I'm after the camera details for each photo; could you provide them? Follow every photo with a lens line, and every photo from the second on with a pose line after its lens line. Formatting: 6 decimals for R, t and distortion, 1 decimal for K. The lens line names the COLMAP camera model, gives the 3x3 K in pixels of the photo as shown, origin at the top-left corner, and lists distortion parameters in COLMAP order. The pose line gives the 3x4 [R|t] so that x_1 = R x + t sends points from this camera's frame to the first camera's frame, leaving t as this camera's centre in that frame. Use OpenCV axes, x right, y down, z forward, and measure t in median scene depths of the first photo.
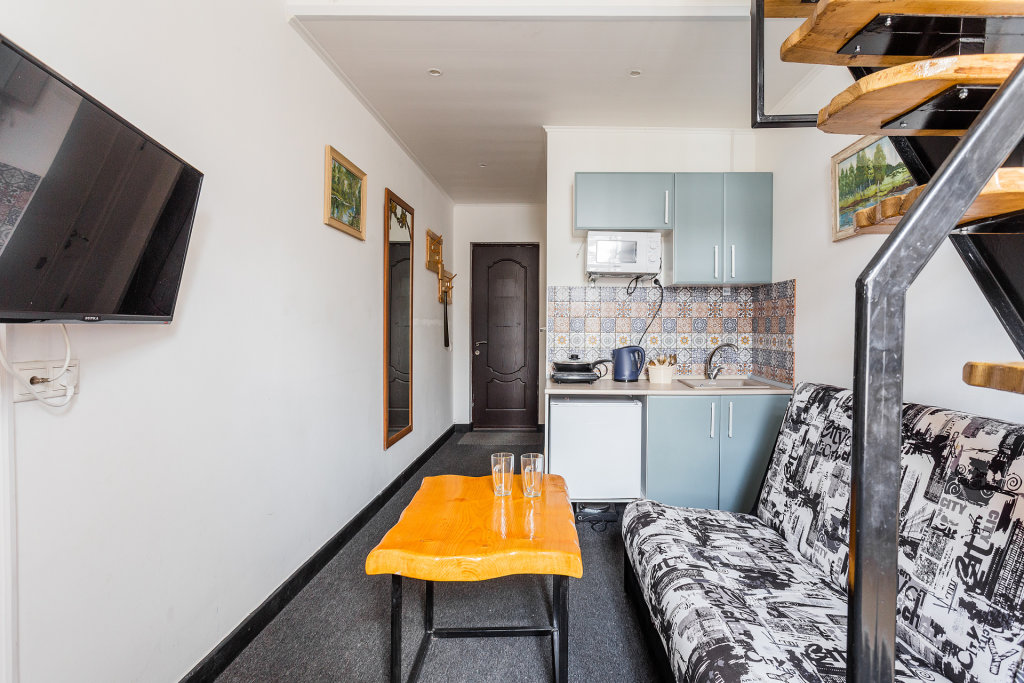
lens RADIAL K [[523.3, 0, 555.4], [0, 523.3, 334.0], [0, 0, 1]] dist [-0.013996, 0.005524]
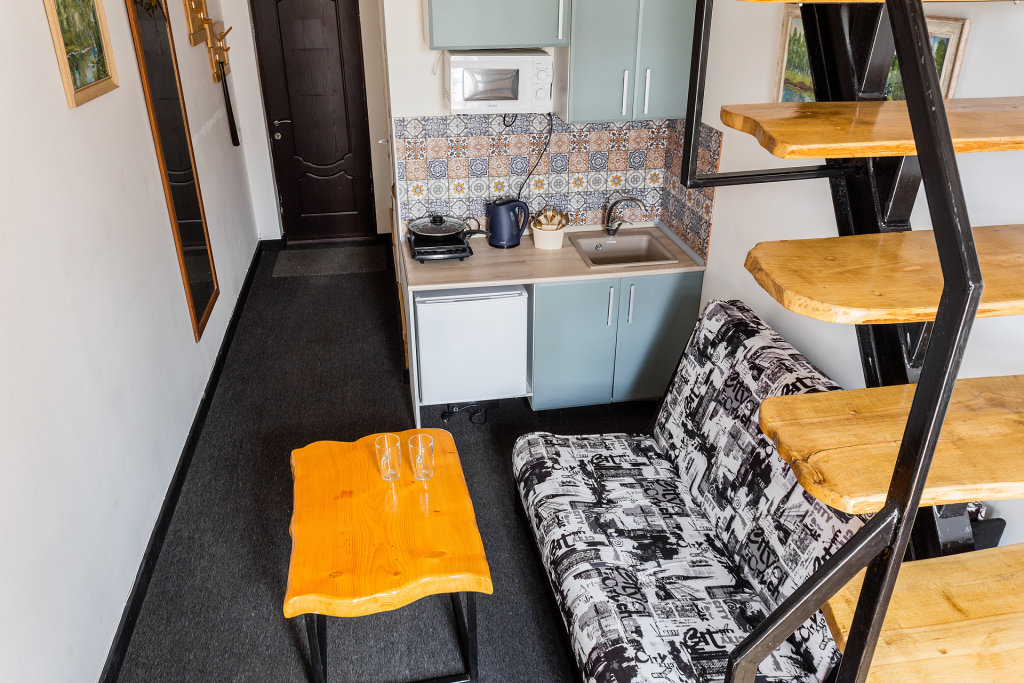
lens RADIAL K [[758.6, 0, 496.5], [0, 758.6, 332.2], [0, 0, 1]] dist [-0.011651, 0.005579]
pose [[0.986635, -0.085301, 0.138834, -0.050534], [0.015907, 0.898382, 0.438927, -0.318213], [-0.162166, -0.430852, 0.887732, -0.069197]]
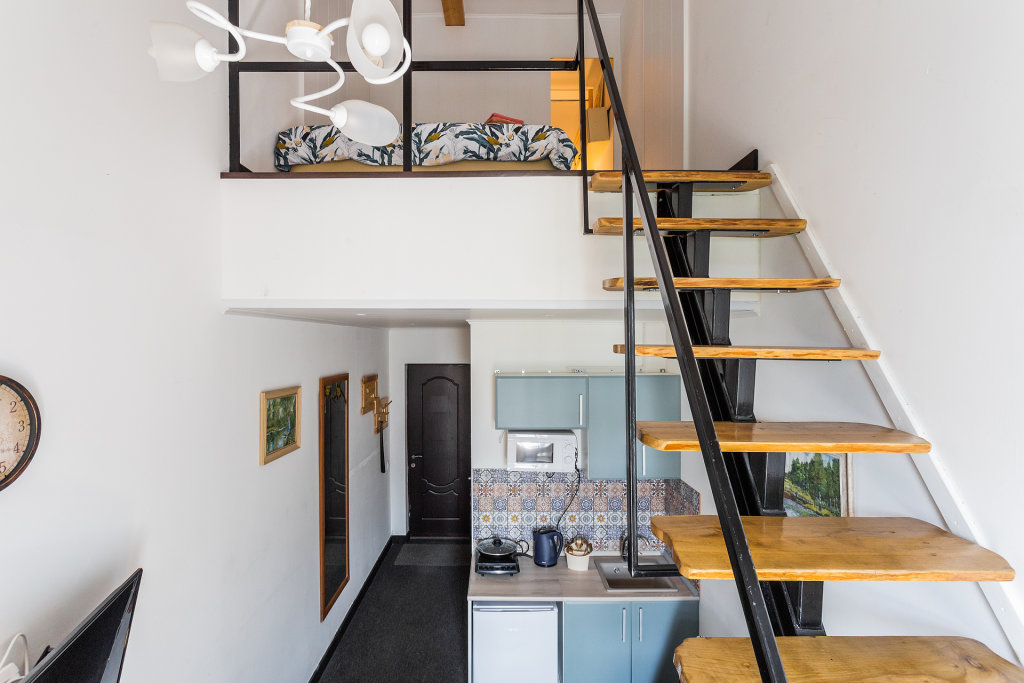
lens RADIAL K [[502.8, 0, 494.9], [0, 502.8, 340.1], [0, 0, 1]] dist [-0.014049, 0.007204]
pose [[0.999950, -0.009622, -0.002683, 0.041547], [0.009574, 0.999803, -0.017385, -0.383910], [0.002850, 0.017359, 0.999845, -0.037580]]
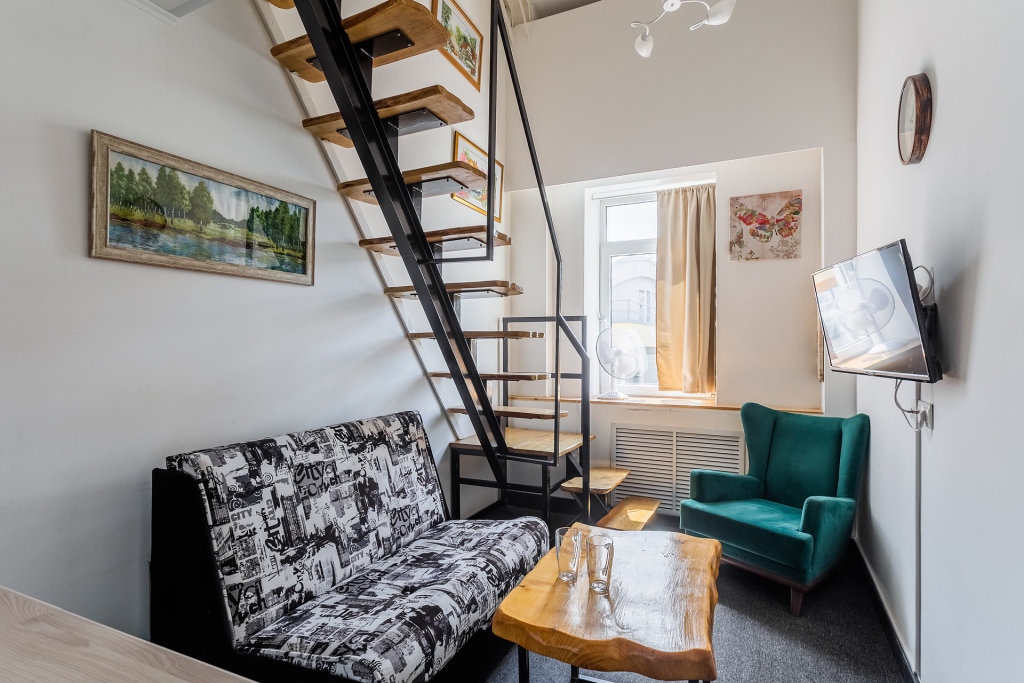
lens RADIAL K [[502.8, 0, 533.7], [0, 502.8, 347.8], [0, 0, 1]] dist [-0.014049, 0.007204]
pose [[-0.909093, -0.008662, 0.416502, -0.205164], [-0.000161, 0.999791, 0.020441, -0.058275], [-0.416592, 0.018516, -0.908905, 1.086062]]
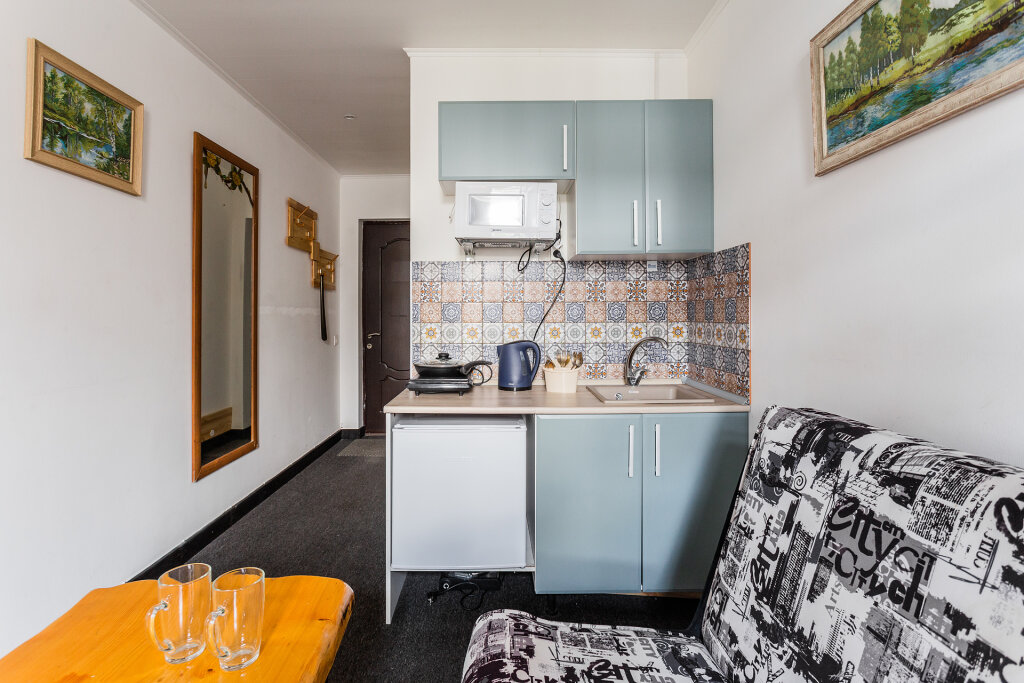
lens RADIAL K [[502.8, 0, 494.5], [0, 502.8, 311.8], [0, 0, 1]] dist [-0.014049, 0.007204]
pose [[0.999965, -0.007159, -0.004369, 0.120771], [0.007059, 0.999722, -0.022497, -0.002288], [0.004529, 0.022465, 0.999737, 0.325225]]
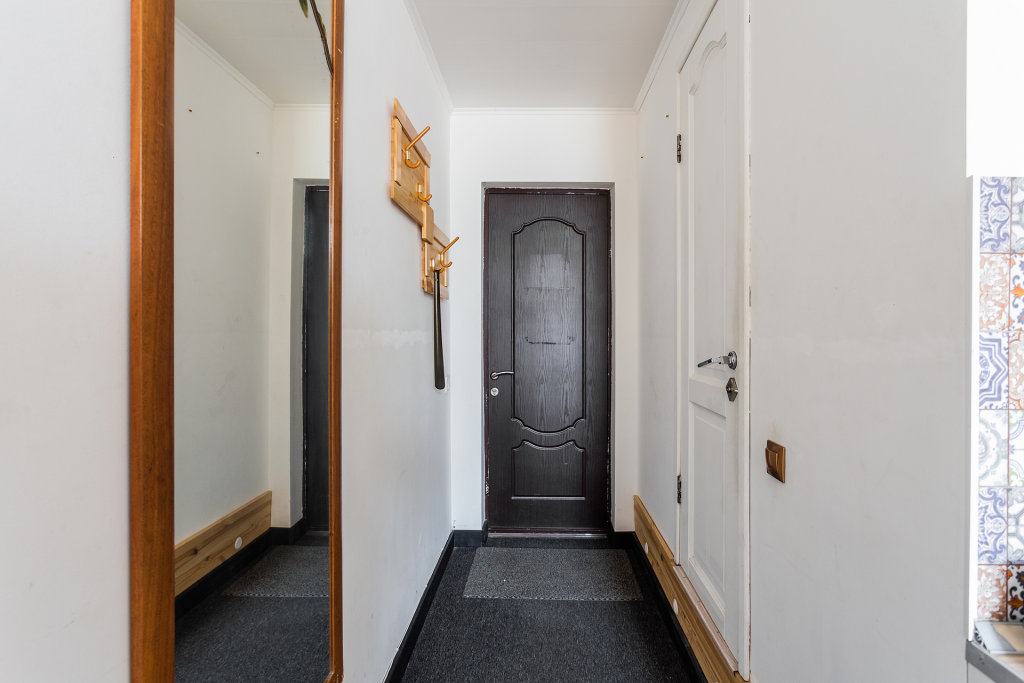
lens RADIAL K [[502.8, 0, 538.0], [0, 502.8, 334.1], [0, 0, 1]] dist [-0.014049, 0.007204]
pose [[0.999962, -0.005675, 0.006593, -0.208181], [0.005760, 0.999900, -0.012886, -0.032265], [-0.006520, 0.012924, 0.999895, 0.936834]]
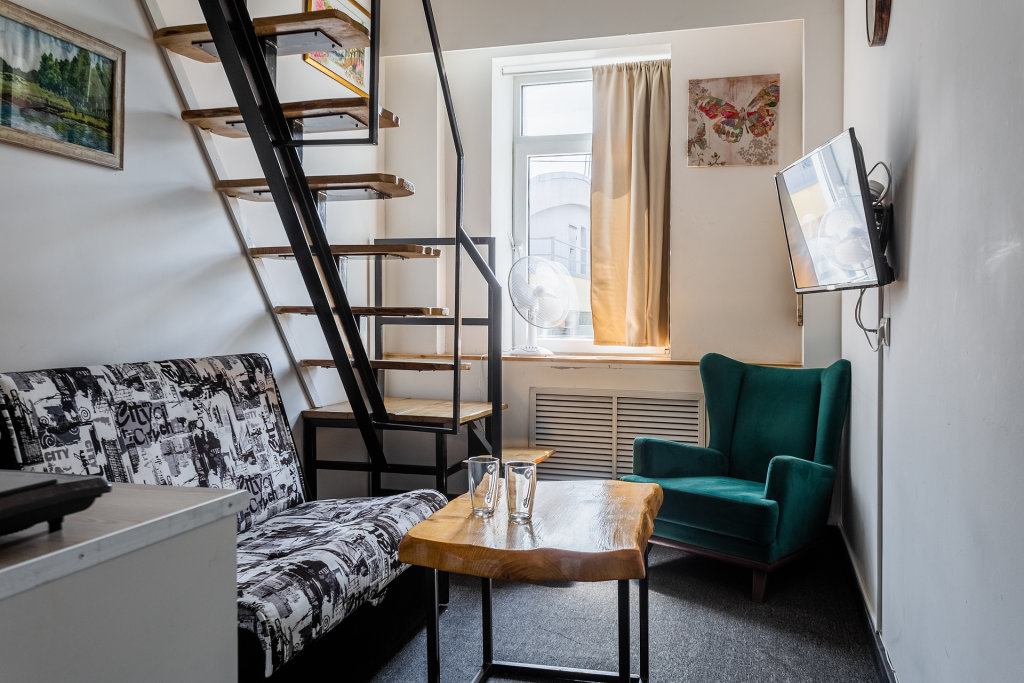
lens RADIAL K [[819.0, 0, 532.8], [0, 819.0, 326.0], [0, 0, 1]] dist [0.012386, -0.001508]
pose [[-0.964474, -0.012299, 0.263893, -0.253399], [-0.005830, 0.999663, 0.025281, 0.009172], [-0.264115, 0.022845, -0.964221, 1.284019]]
